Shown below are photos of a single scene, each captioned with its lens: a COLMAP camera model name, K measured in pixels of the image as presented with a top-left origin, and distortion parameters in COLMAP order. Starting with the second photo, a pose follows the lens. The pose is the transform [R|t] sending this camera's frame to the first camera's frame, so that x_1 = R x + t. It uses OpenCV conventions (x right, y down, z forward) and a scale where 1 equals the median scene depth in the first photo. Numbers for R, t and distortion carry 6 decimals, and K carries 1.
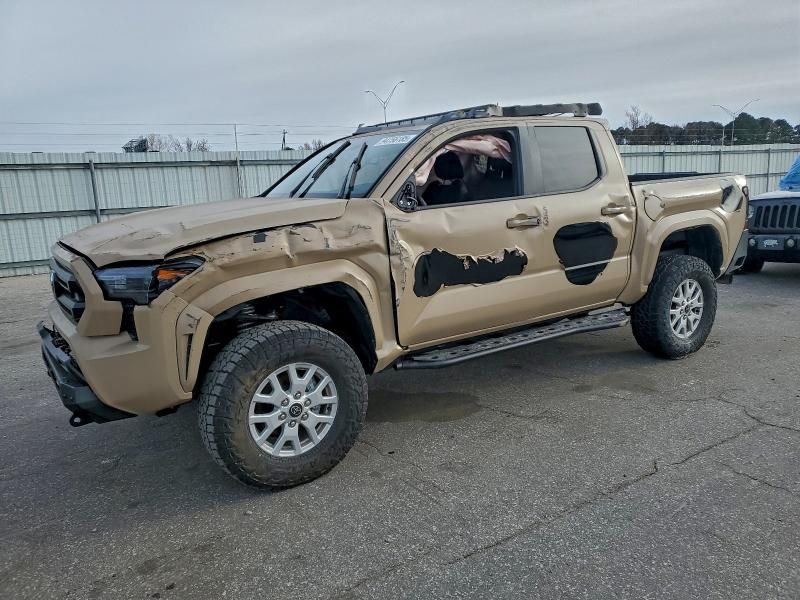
lens RADIAL K [[588.0, 0, 400.0], [0, 588.0, 300.0], [0, 0, 1]] dist [0.005019, 0.000744]
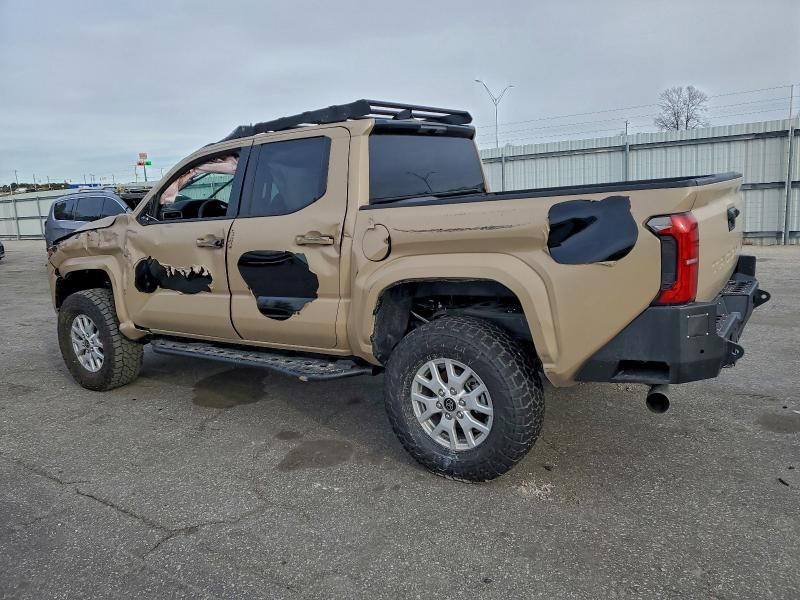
lens RADIAL K [[622.7, 0, 400.0], [0, 622.7, 300.0], [0, 0, 1]] dist [0.039609, -0.000615]
pose [[0.378602, 0.183355, -0.907216, 1.151309], [-0.145125, 0.979818, 0.137464, -0.198385], [0.914111, 0.079616, 0.397571, 0.738831]]
